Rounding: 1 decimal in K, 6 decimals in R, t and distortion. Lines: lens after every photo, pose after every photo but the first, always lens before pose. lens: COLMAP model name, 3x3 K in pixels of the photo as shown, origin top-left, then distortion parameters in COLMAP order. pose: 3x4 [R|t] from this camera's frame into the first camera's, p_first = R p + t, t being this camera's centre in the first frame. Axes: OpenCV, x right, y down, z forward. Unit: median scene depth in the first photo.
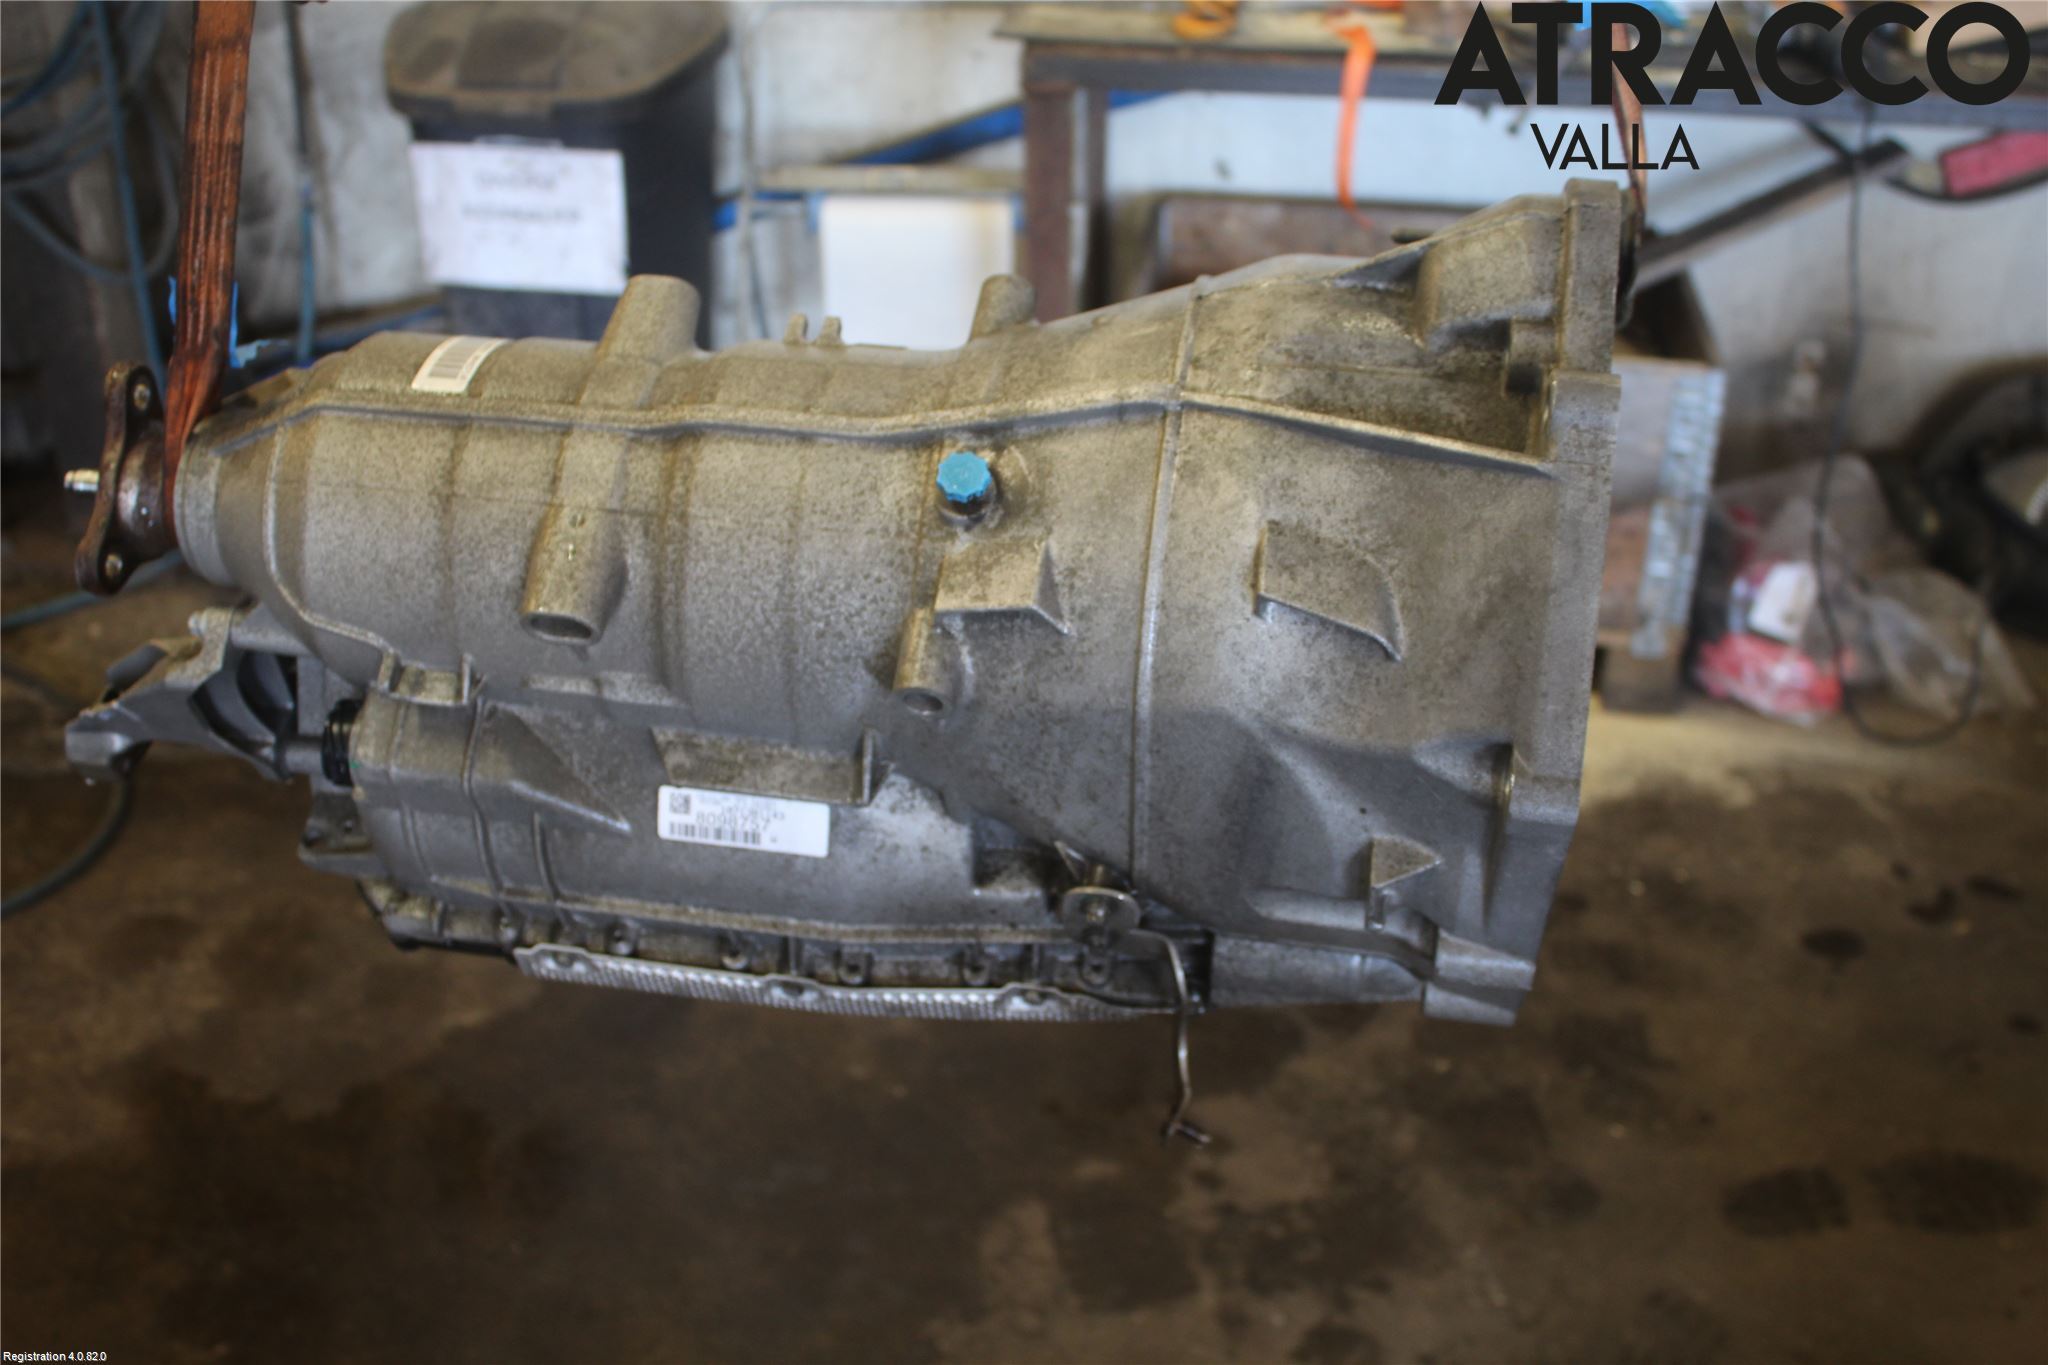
lens RADIAL K [[2299.2, 0, 1021.2], [0, 2299.2, 739.0], [0, 0, 1]] dist [-0.159172, 0.219096]
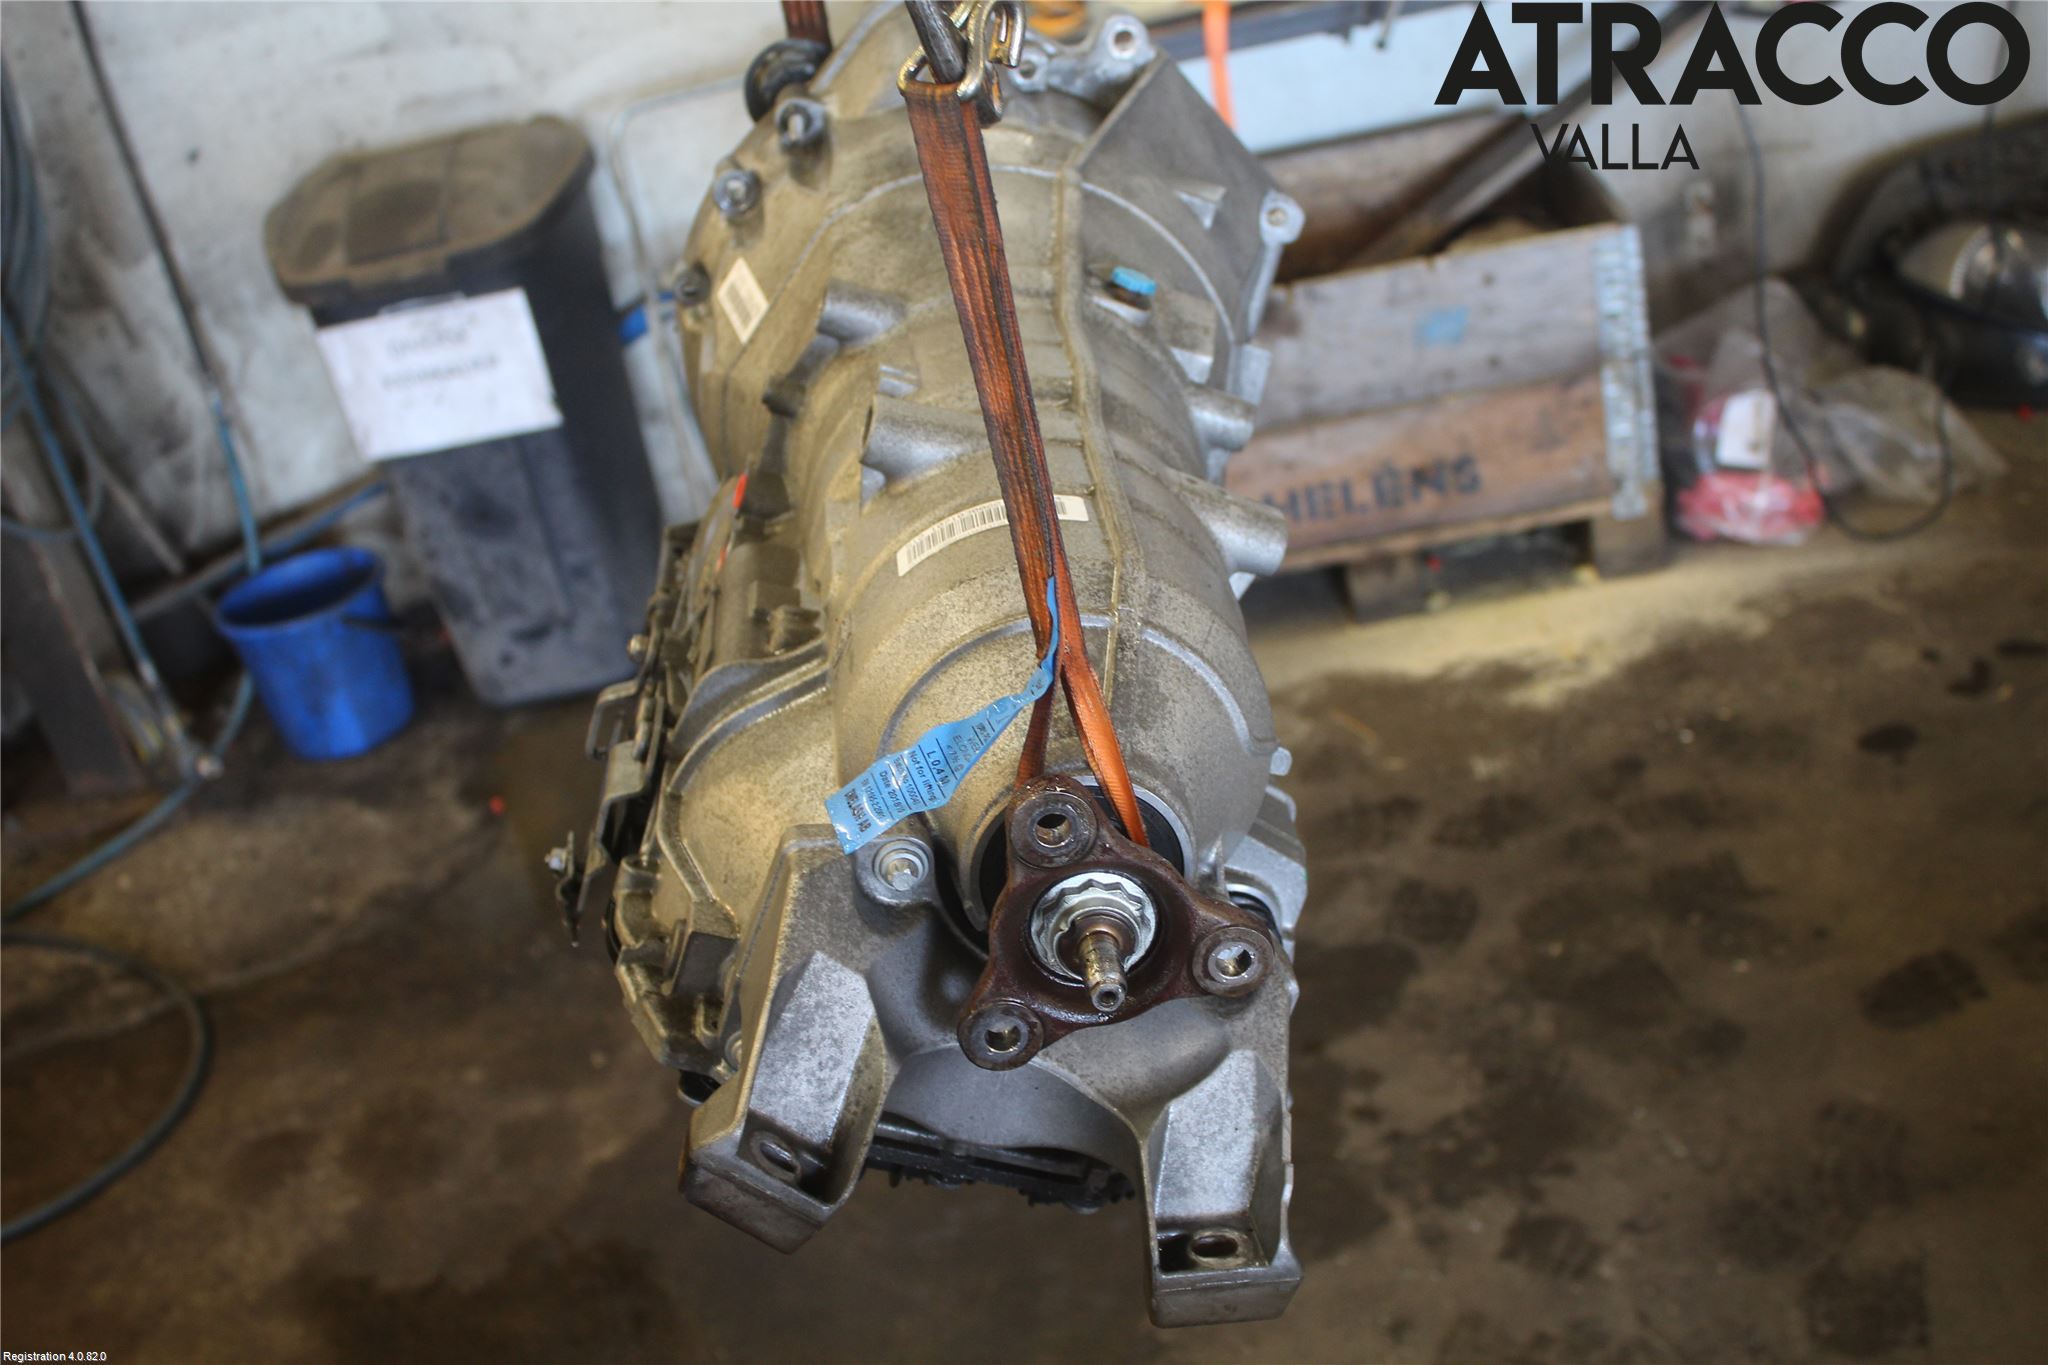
lens RADIAL K [[2299.2, 0, 1021.2], [0, 2299.2, 739.0], [0, 0, 1]] dist [-0.159172, 0.219096]
pose [[0.967566, -0.251802, 0.020289, -0.046510], [0.252149, 0.967542, -0.016856, 0.011131], [-0.015386, 0.021425, 0.999652, -0.010832]]
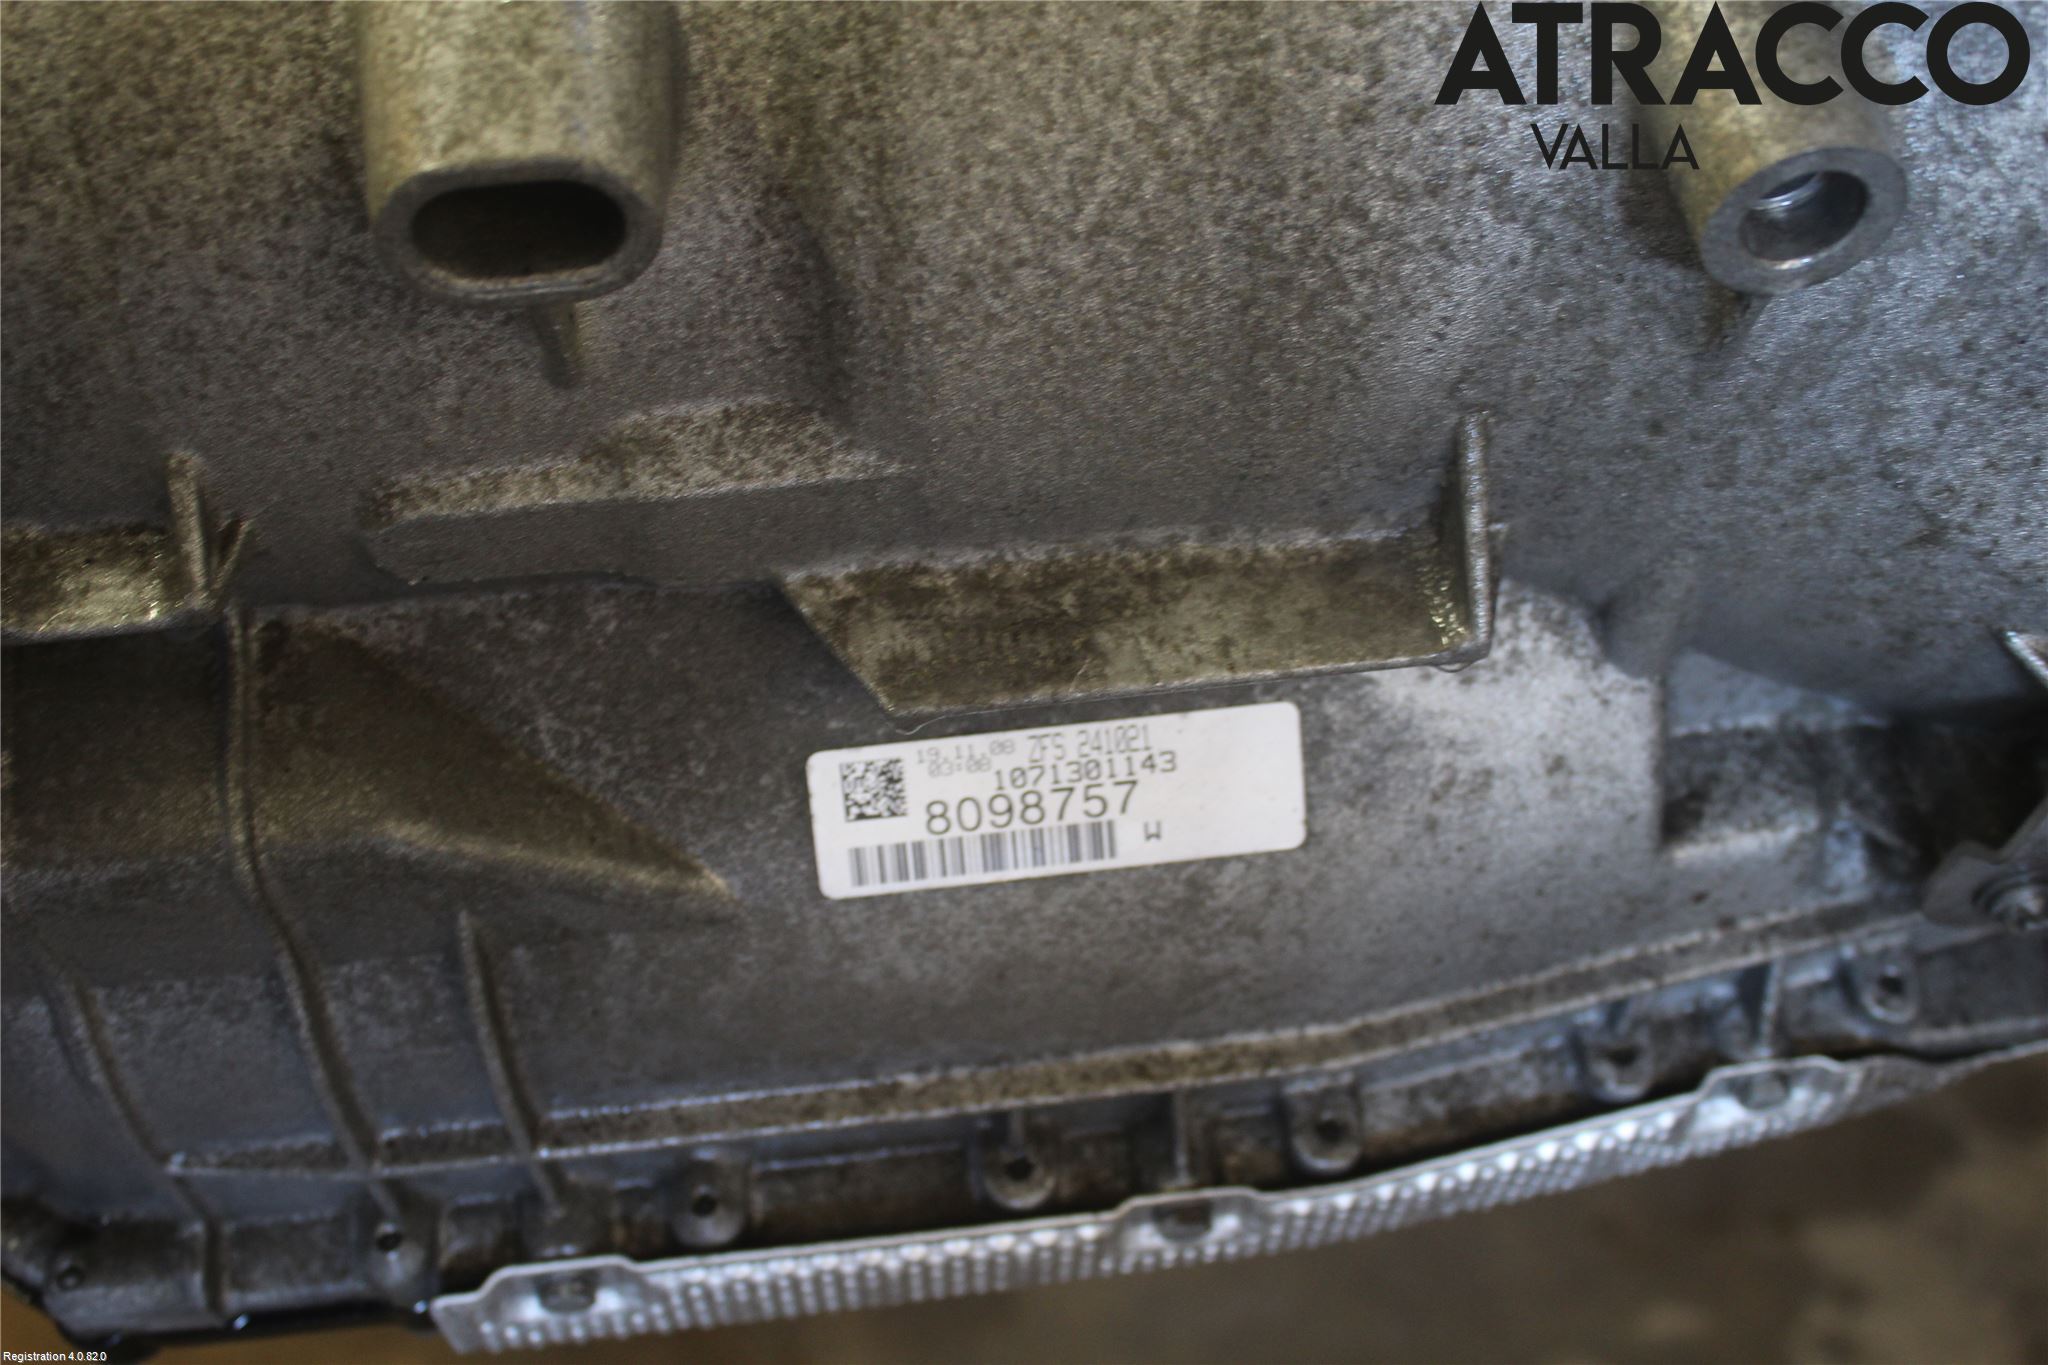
lens RADIAL K [[2299.2, 0, 1021.2], [0, 2299.2, 739.0], [0, 0, 1]] dist [-0.159172, 0.219096]
pose [[0.959529, -0.205008, 0.193067, -0.173878], [0.212336, 0.977034, -0.017833, 0.028506], [-0.184977, 0.058107, 0.981023, 0.585623]]
